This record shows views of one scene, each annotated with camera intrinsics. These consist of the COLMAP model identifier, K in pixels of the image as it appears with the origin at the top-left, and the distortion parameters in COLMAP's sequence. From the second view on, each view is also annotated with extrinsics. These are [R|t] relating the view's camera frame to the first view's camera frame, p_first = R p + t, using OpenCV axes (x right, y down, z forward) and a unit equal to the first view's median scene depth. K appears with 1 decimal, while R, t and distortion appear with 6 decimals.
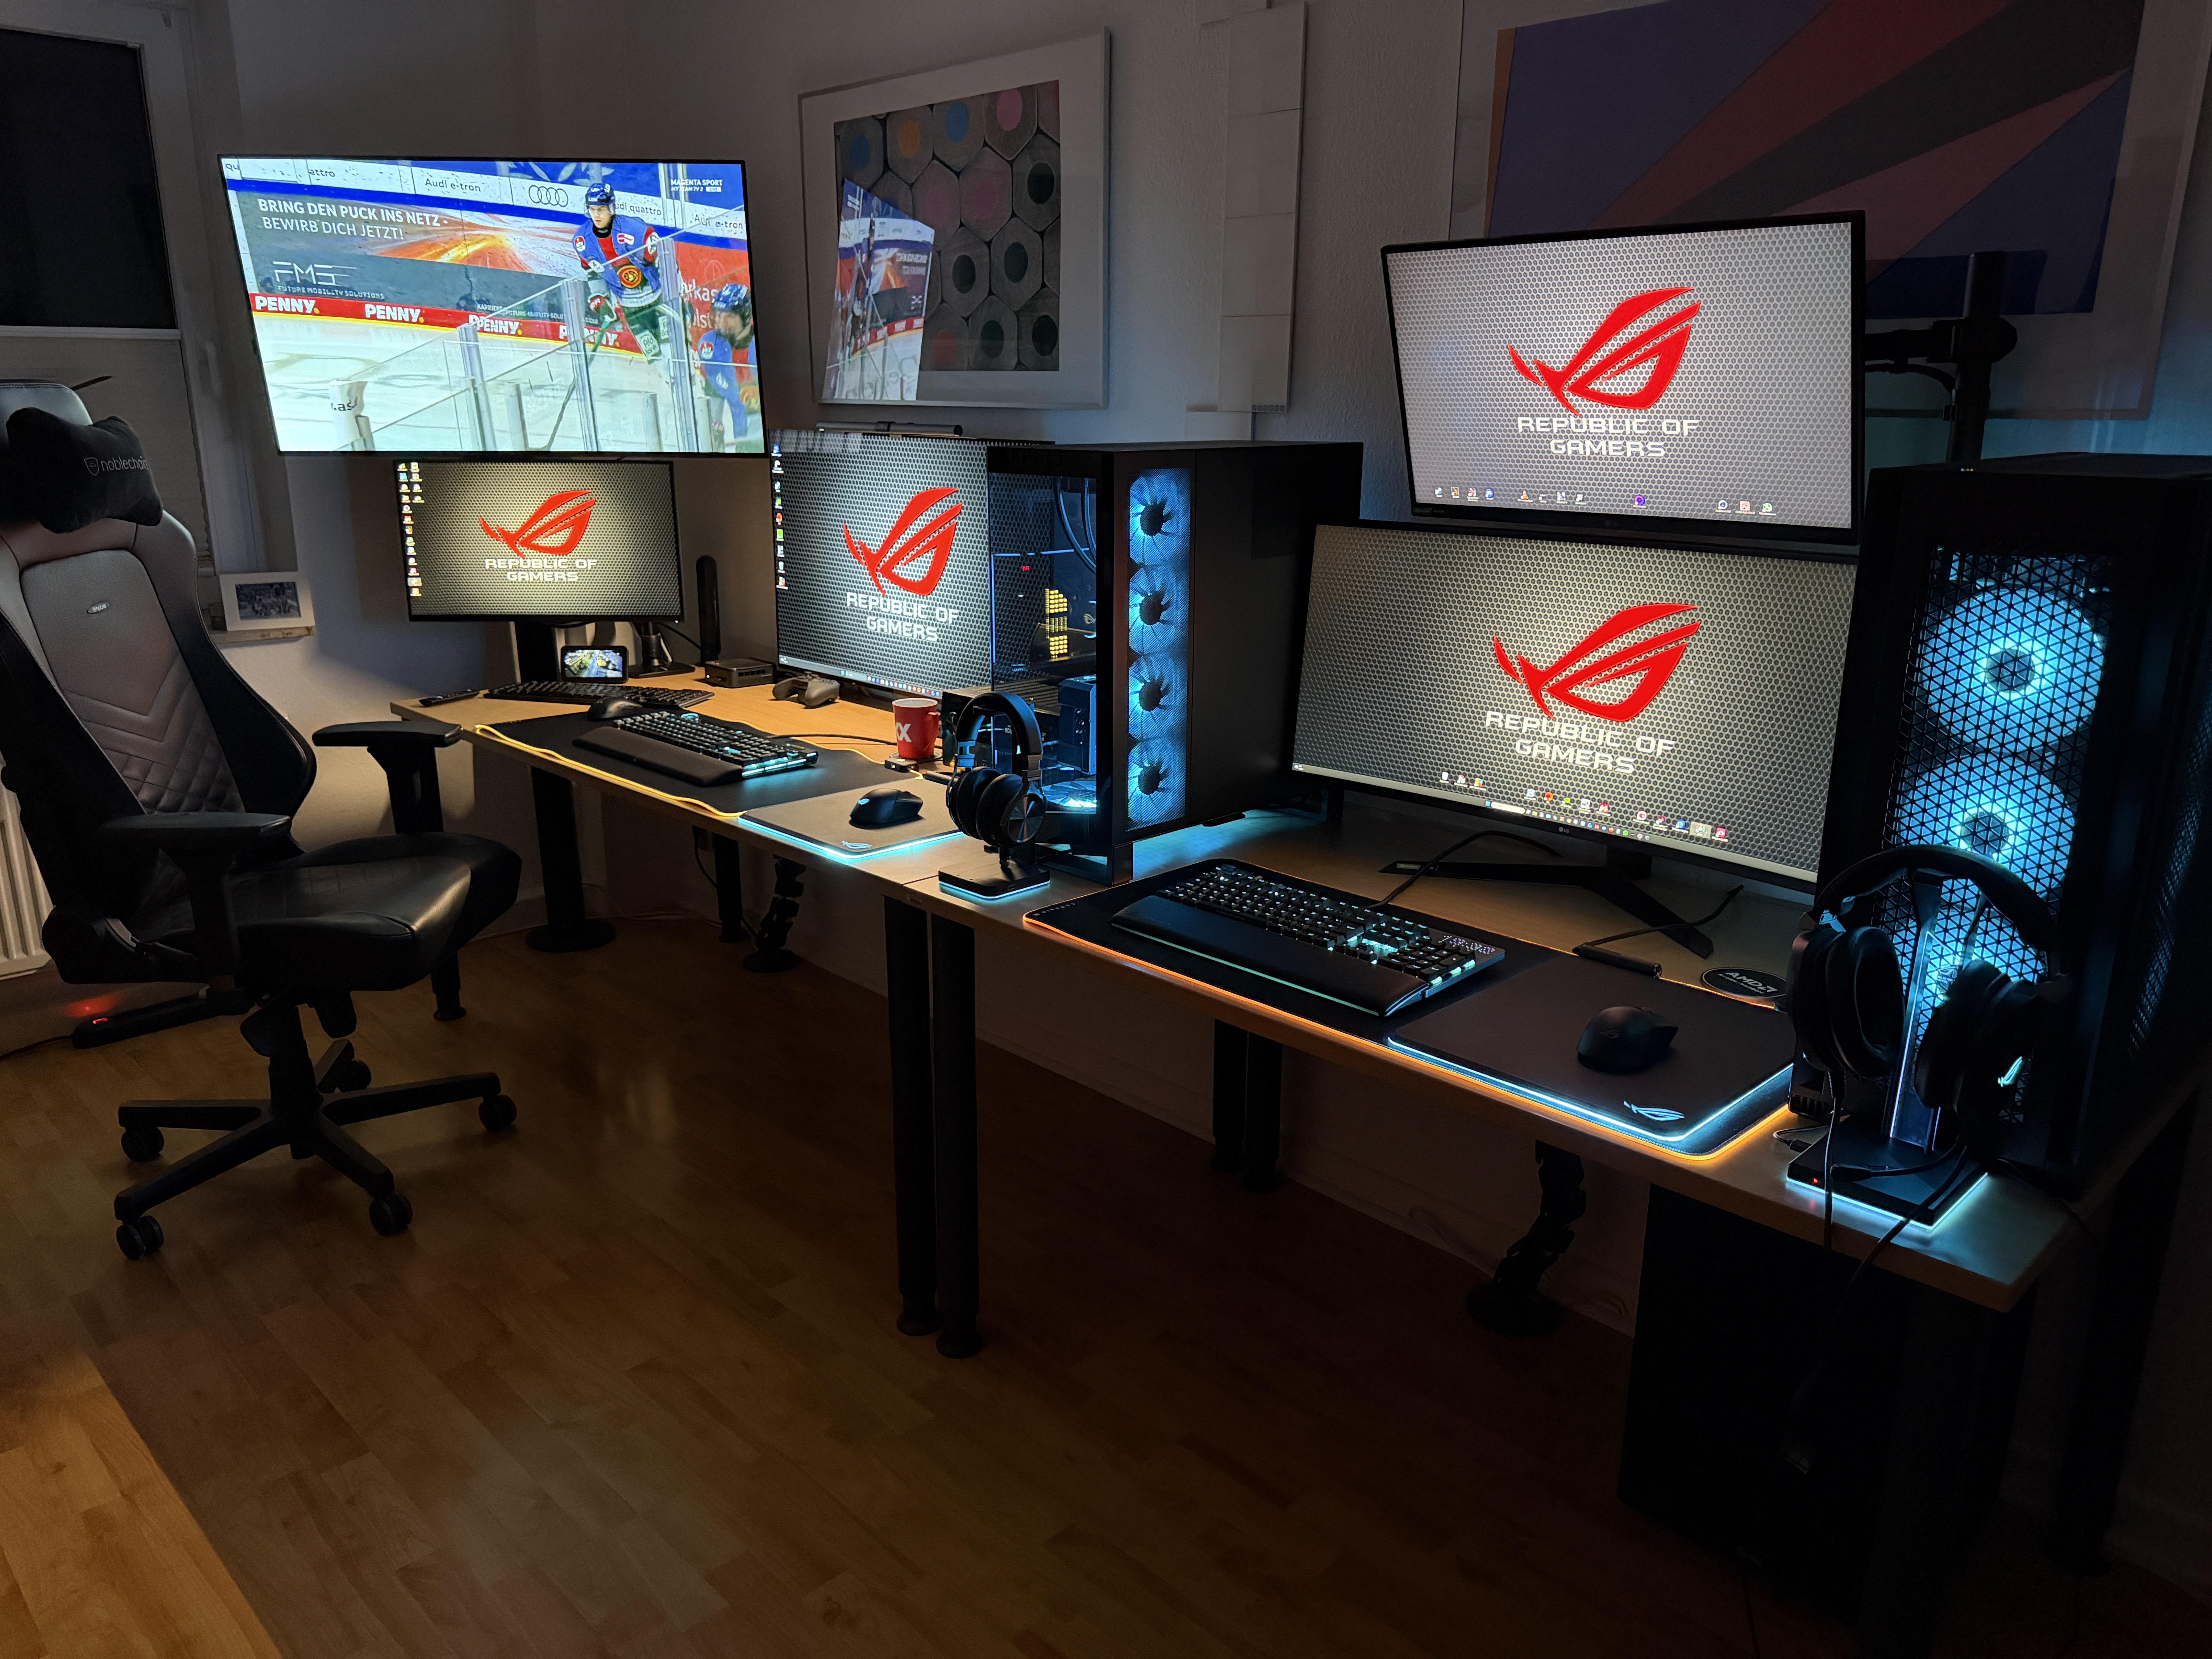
lens RADIAL K [[1567.1, 0, 1111.4], [0, 1567.1, 835.3], [0, 0, 1]] dist [0.013268, -0.022115]
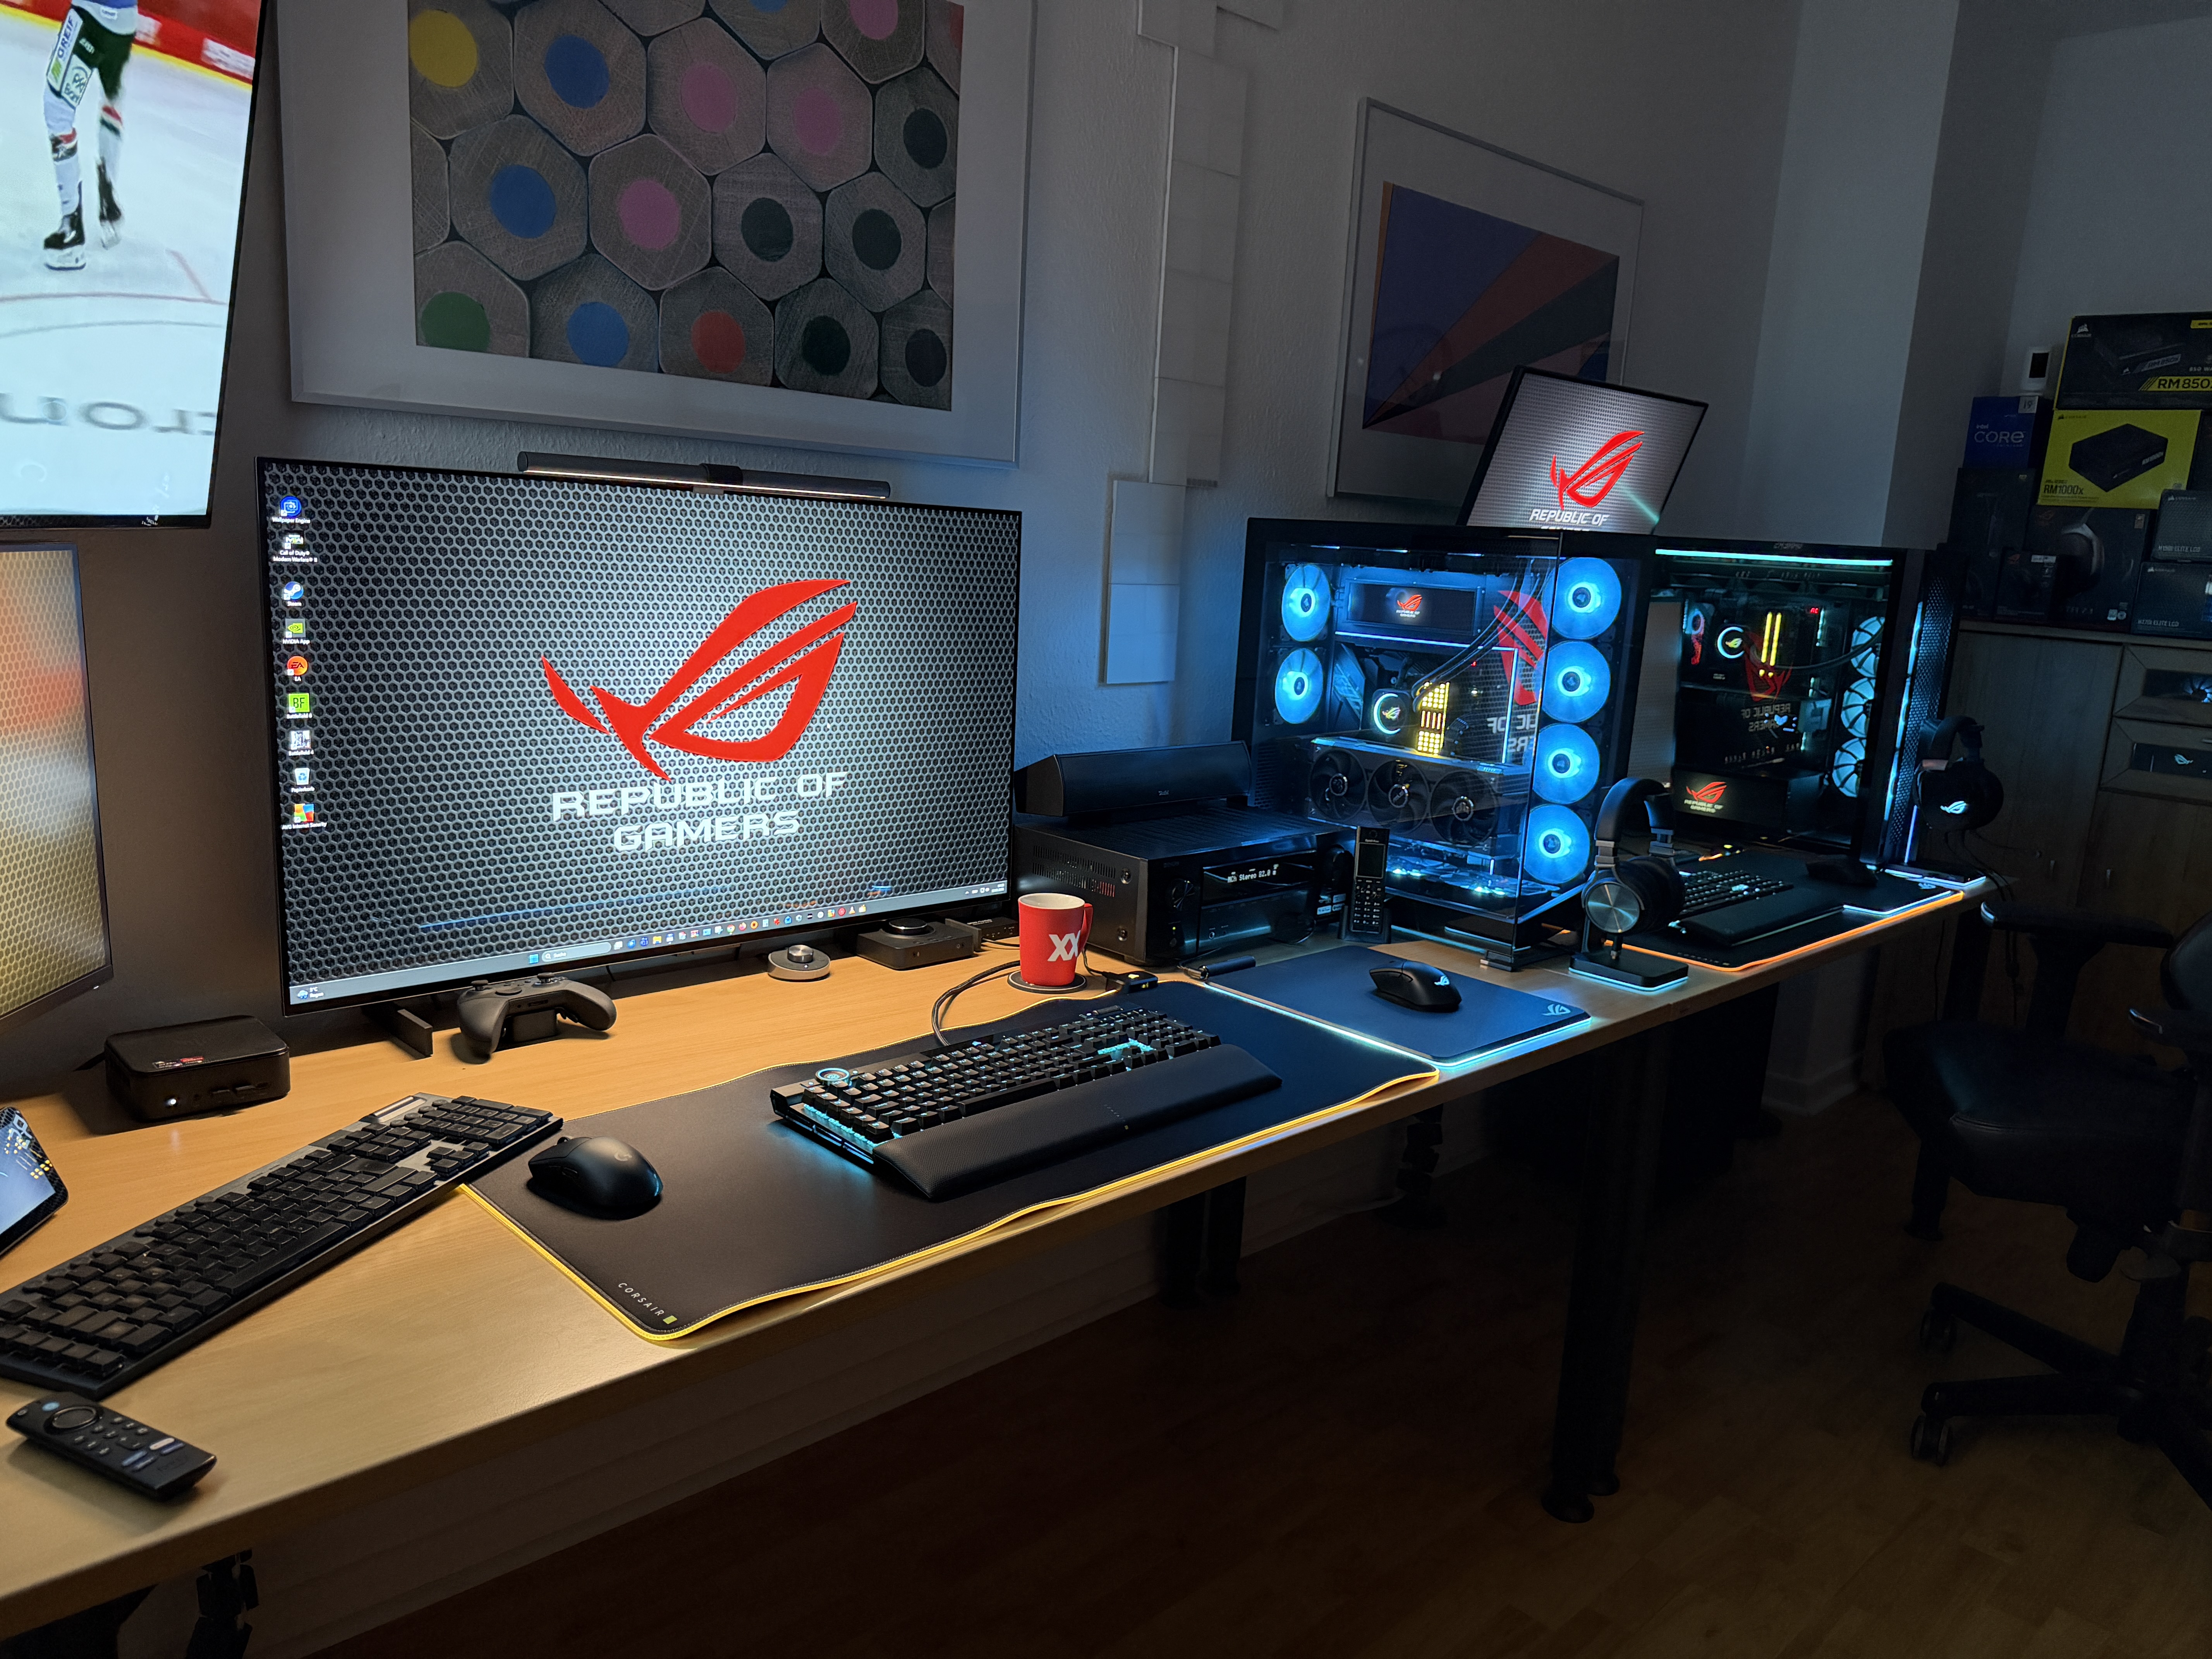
lens RADIAL K [[1567.1, 0, 1118.4], [0, 1567.1, 820.9], [0, 0, 1]] dist [0.013268, -0.022115]
pose [[0.014755, -0.190109, 0.981652, -0.710349], [0.216844, 0.959002, 0.182463, -0.214115], [-0.976095, 0.210173, 0.055374, 0.858131]]
